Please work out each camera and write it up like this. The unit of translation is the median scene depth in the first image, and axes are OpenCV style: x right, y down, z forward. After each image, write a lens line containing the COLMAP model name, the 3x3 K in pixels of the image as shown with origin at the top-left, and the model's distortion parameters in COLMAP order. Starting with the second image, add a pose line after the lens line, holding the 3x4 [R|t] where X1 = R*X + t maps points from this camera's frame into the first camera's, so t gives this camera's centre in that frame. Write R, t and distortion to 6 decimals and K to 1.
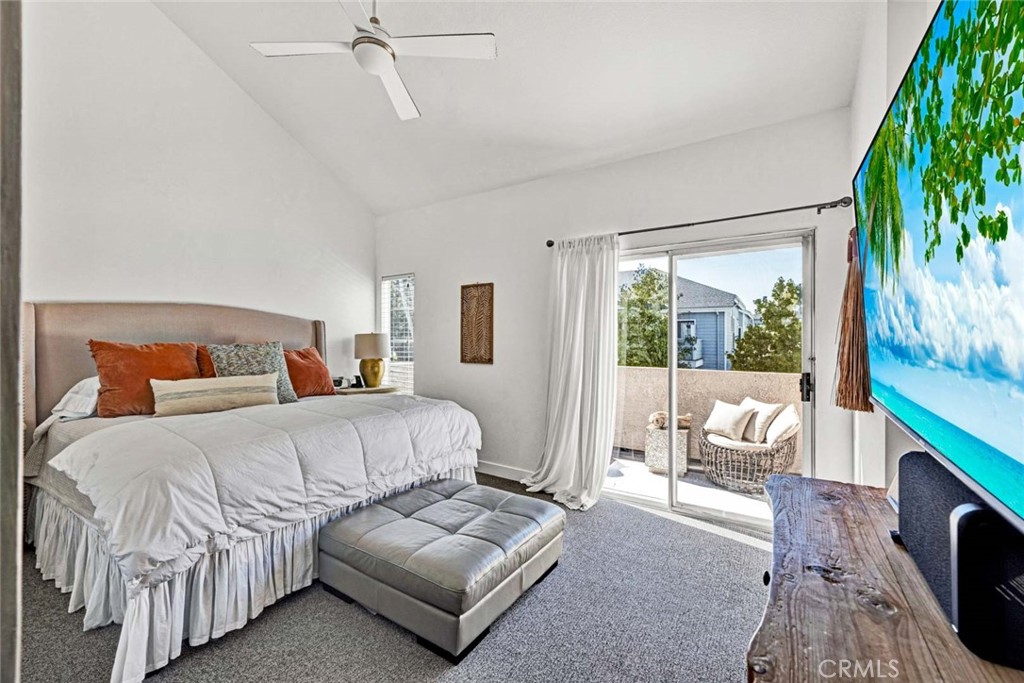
lens RADIAL K [[417.2, 0, 518.3], [0, 417.2, 343.5], [0, 0, 1]] dist [-0.001431, -0.001882]
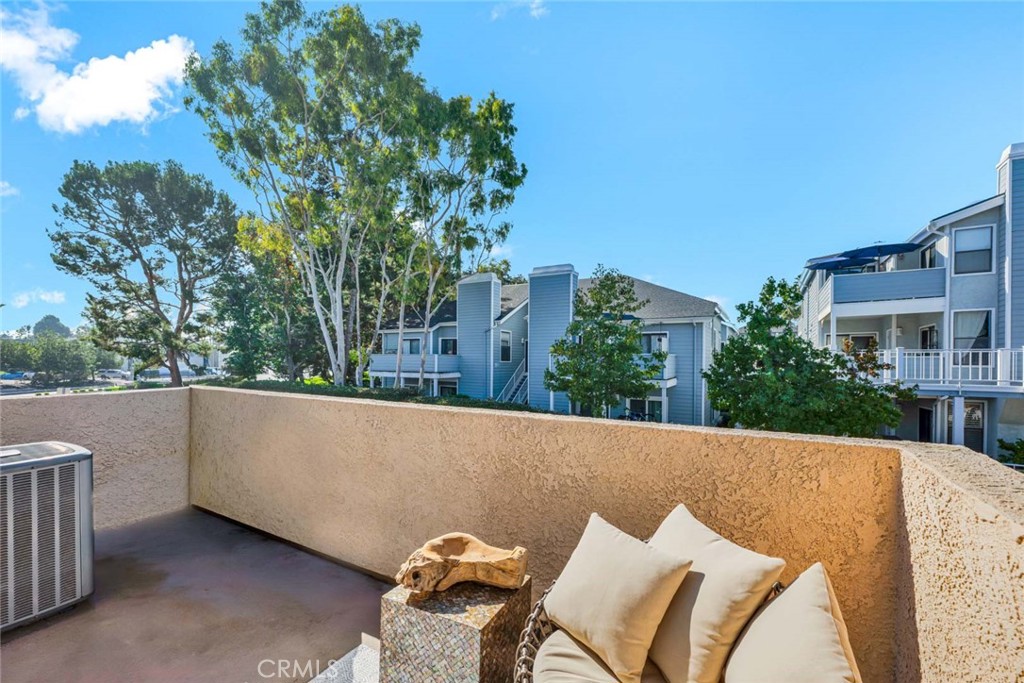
lens RADIAL K [[417.2, 0, 483.9], [0, 417.2, 367.0], [0, 0, 1]] dist [-0.001431, -0.001882]
pose [[0.999286, -0.000528, -0.037784, 0.106071], [0.001142, 0.999868, 0.016224, 0.001133], [0.037771, -0.016256, 0.999154, 0.171613]]
